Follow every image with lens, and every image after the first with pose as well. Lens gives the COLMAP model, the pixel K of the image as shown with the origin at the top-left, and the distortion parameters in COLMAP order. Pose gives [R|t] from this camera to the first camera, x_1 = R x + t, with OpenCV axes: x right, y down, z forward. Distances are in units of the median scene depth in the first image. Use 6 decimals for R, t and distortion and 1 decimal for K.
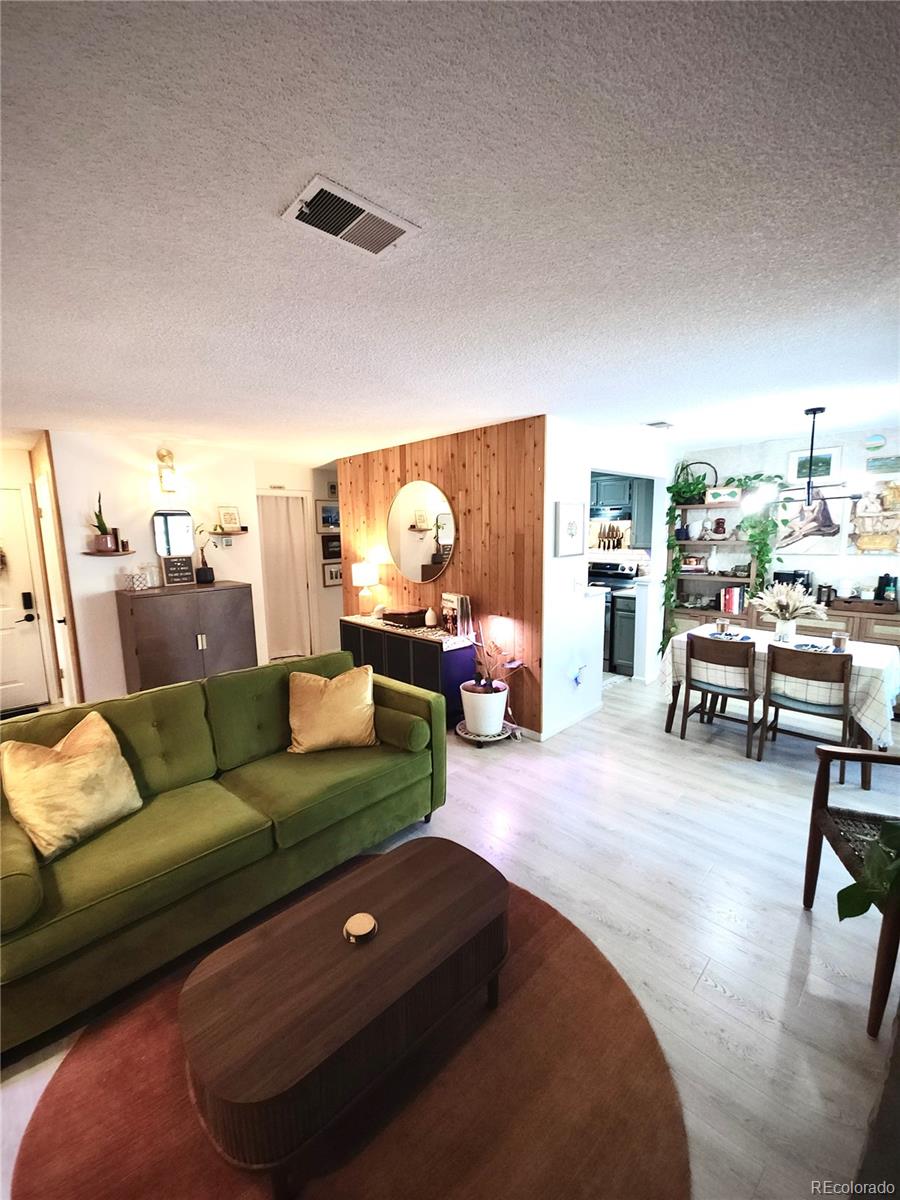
lens RADIAL K [[483.2, 0, 433.8], [0, 483.2, 599.4], [0, 0, 1]] dist [-0.001451, -0.000534]
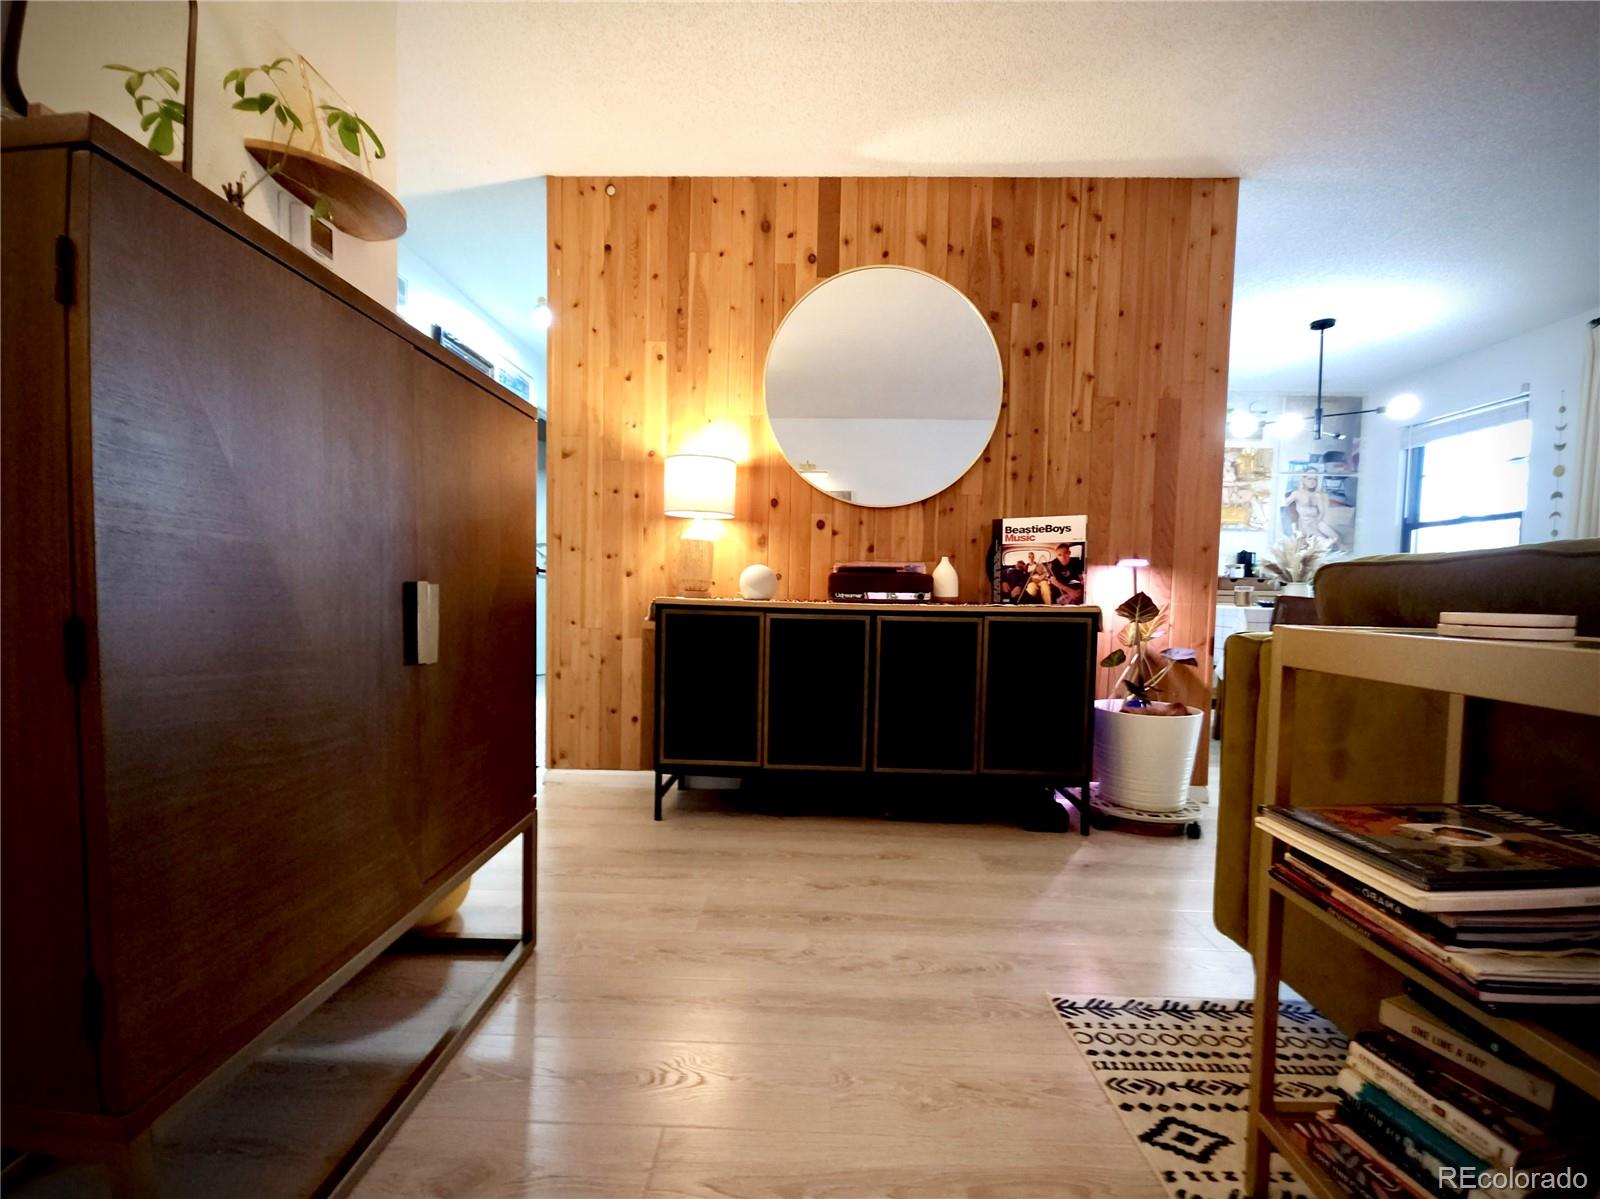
lens RADIAL K [[681.1, 0, 801.1], [0, 681.1, 621.0], [0, 0, 1]] dist [0.001542, -0.000186]
pose [[0.709744, 0.001323, 0.704458, -0.569587], [0.067220, 0.995308, -0.069594, 0.116376], [-0.701245, 0.096747, 0.706325, 0.729967]]
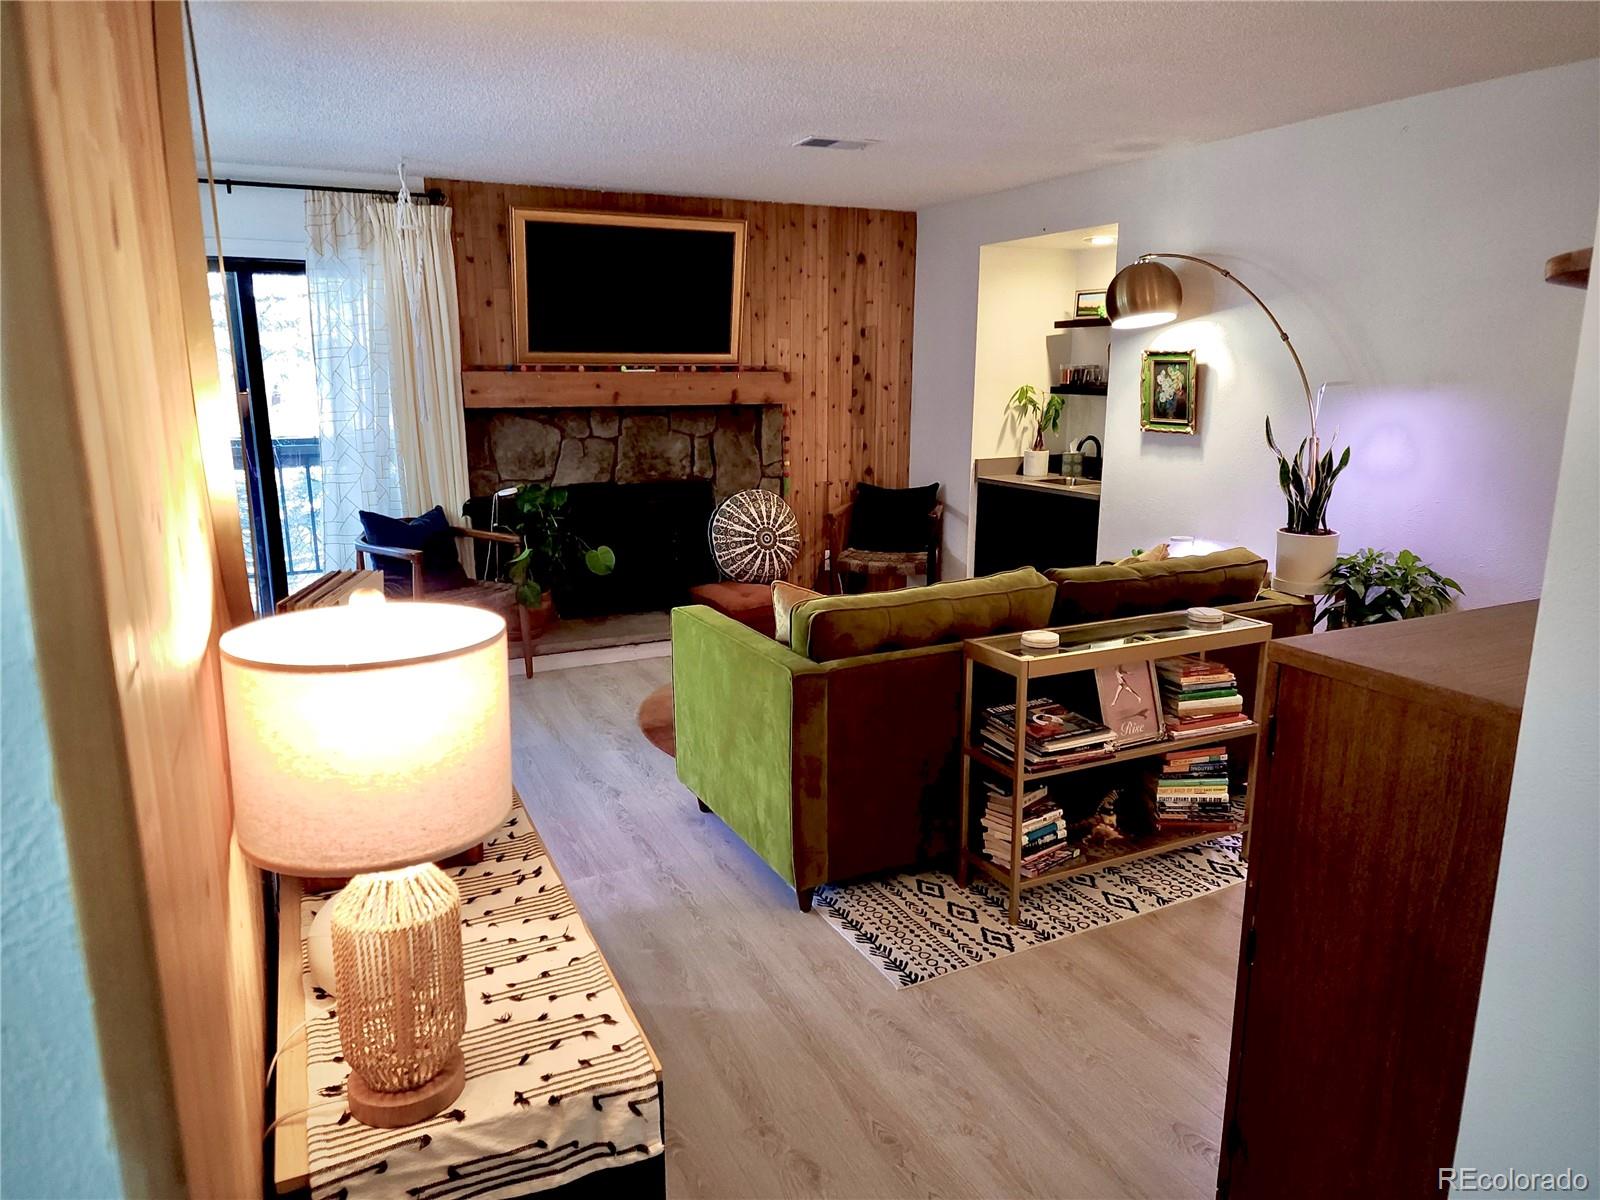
lens RADIAL K [[1062.1, 0, 783.4], [0, 1062.1, 609.7], [0, 0, 1]] dist [0.070367, -0.066488]
pose [[-0.950890, -0.052172, 0.305101, -0.359339], [0.061244, 0.934494, 0.350671, -0.179758], [-0.303411, 0.352135, -0.885405, 1.450277]]
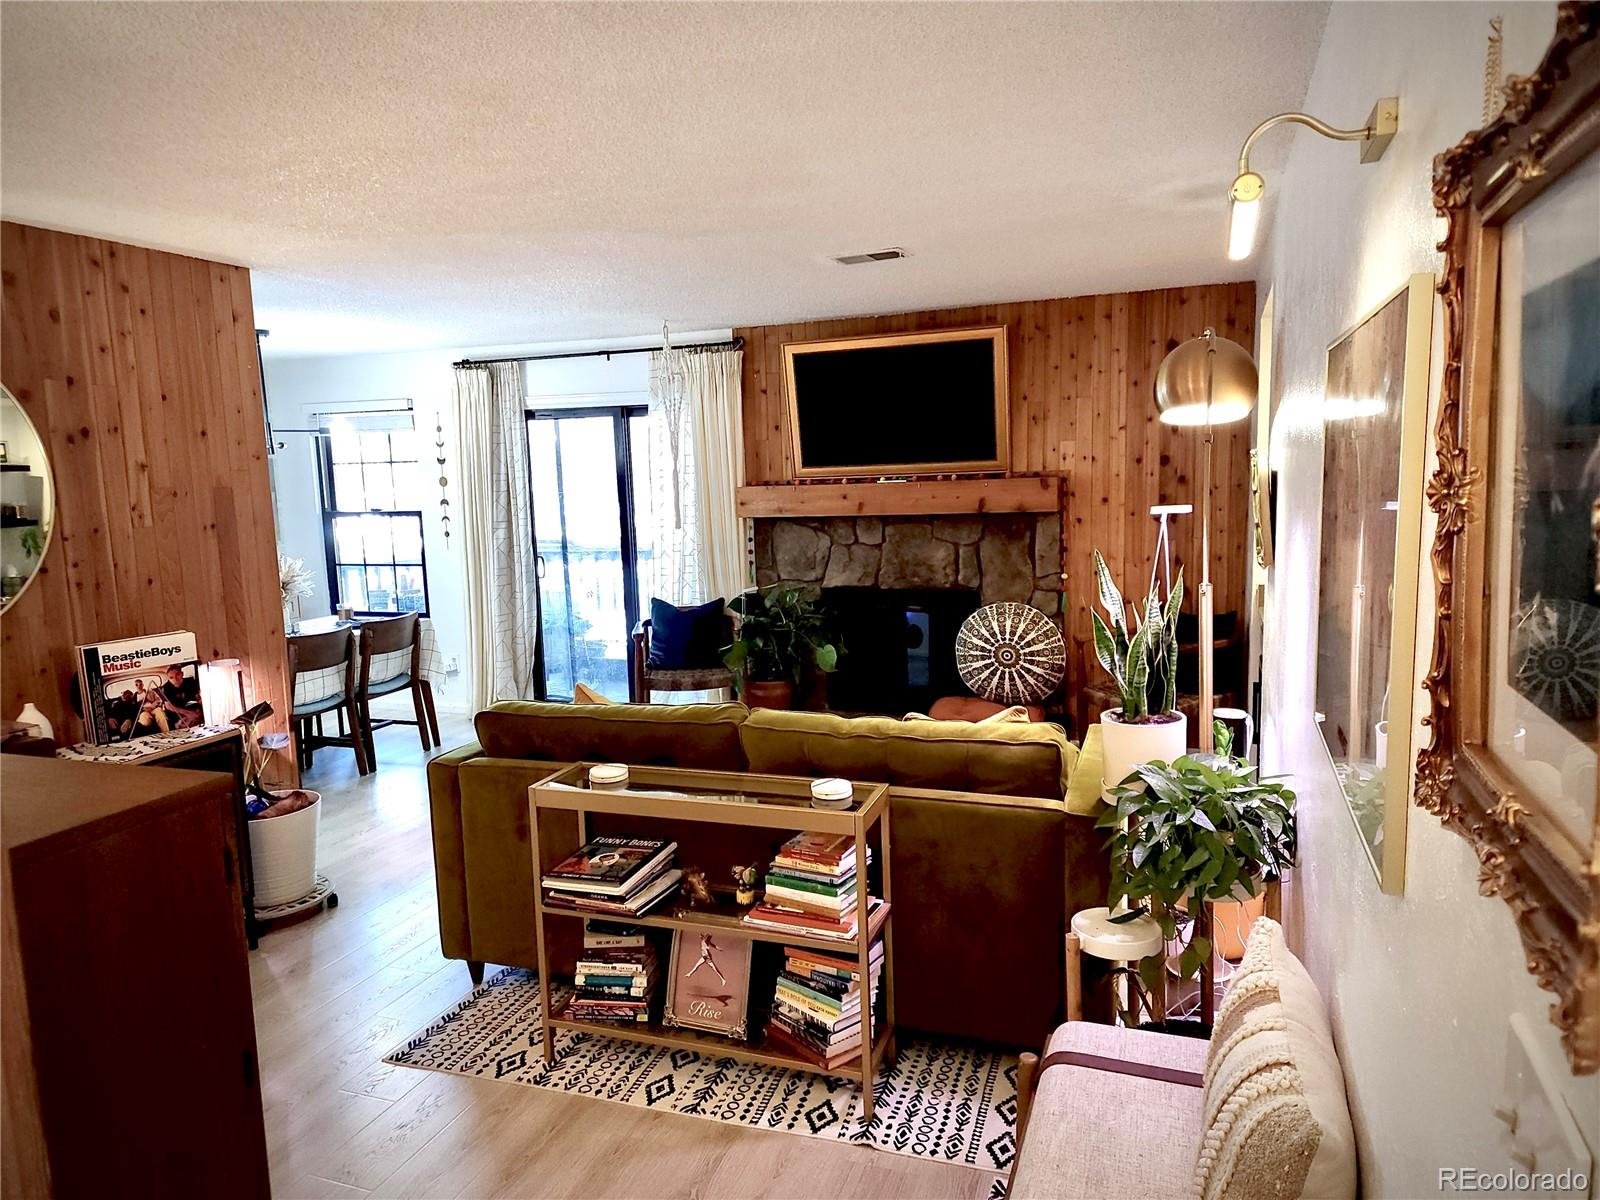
lens RADIAL K [[1062.1, 0, 783.4], [0, 1062.1, 609.7], [0, 0, 1]] dist [0.070367, -0.066488]
pose [[-0.419573, -0.087315, 0.903512, -1.008051], [0.171452, 0.969823, 0.173342, -0.097873], [-0.891383, 0.227639, -0.391941, 0.881180]]
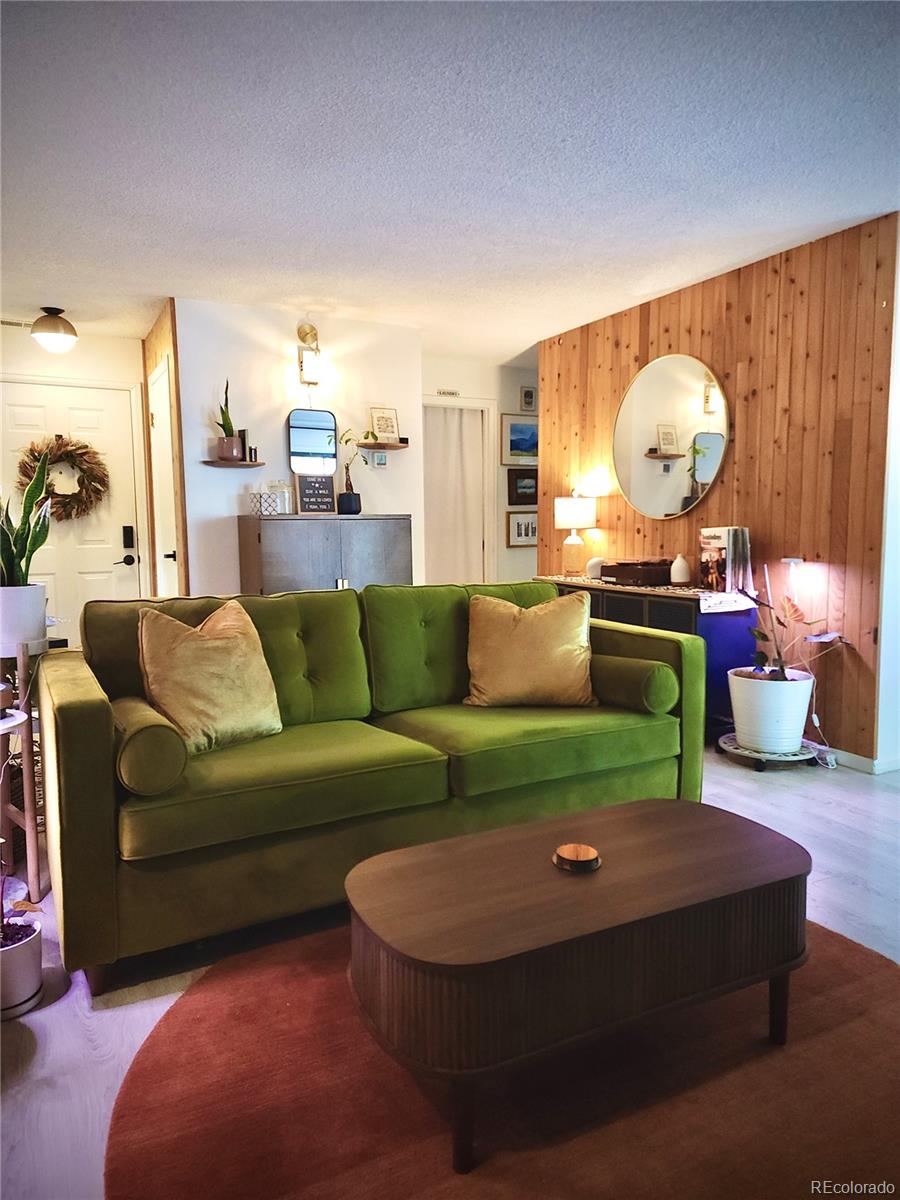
lens RADIAL K [[787.7, 0, 450.9], [0, 787.7, 593.7], [0, 0, 1]] dist [0.075491, -0.073586]
pose [[0.960745, 0.036979, -0.274957, -0.008971], [-0.049682, 0.997989, -0.039378, 0.133876], [0.272948, 0.051492, 0.960650, -0.068825]]
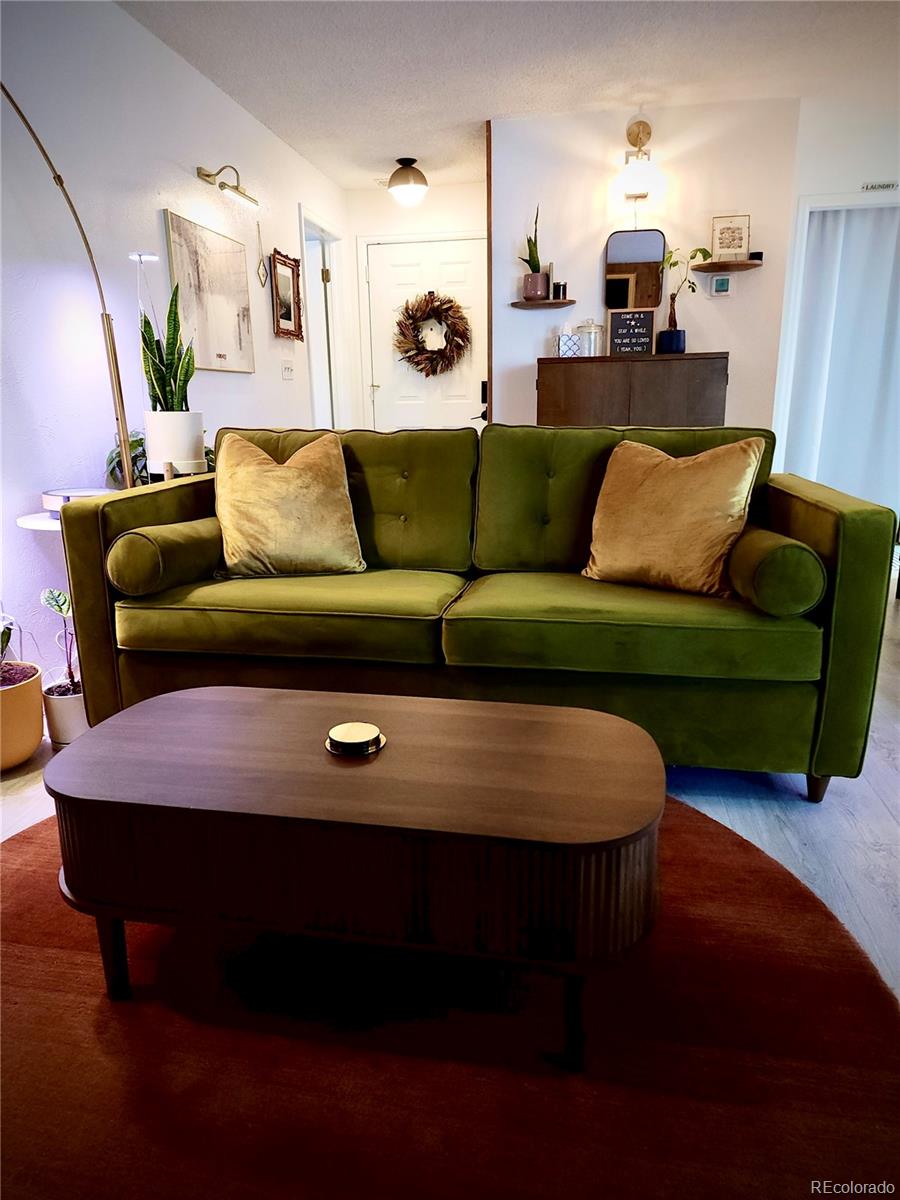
lens RADIAL K [[796.6, 0, 443.5], [0, 796.6, 600.5], [0, 0, 1]] dist [0.070367, -0.066488]
pose [[0.582054, 0.206639, -0.786456, 0.234351], [-0.110738, 0.978305, 0.175090, 0.131236], [0.805575, -0.014822, 0.592309, 0.202627]]
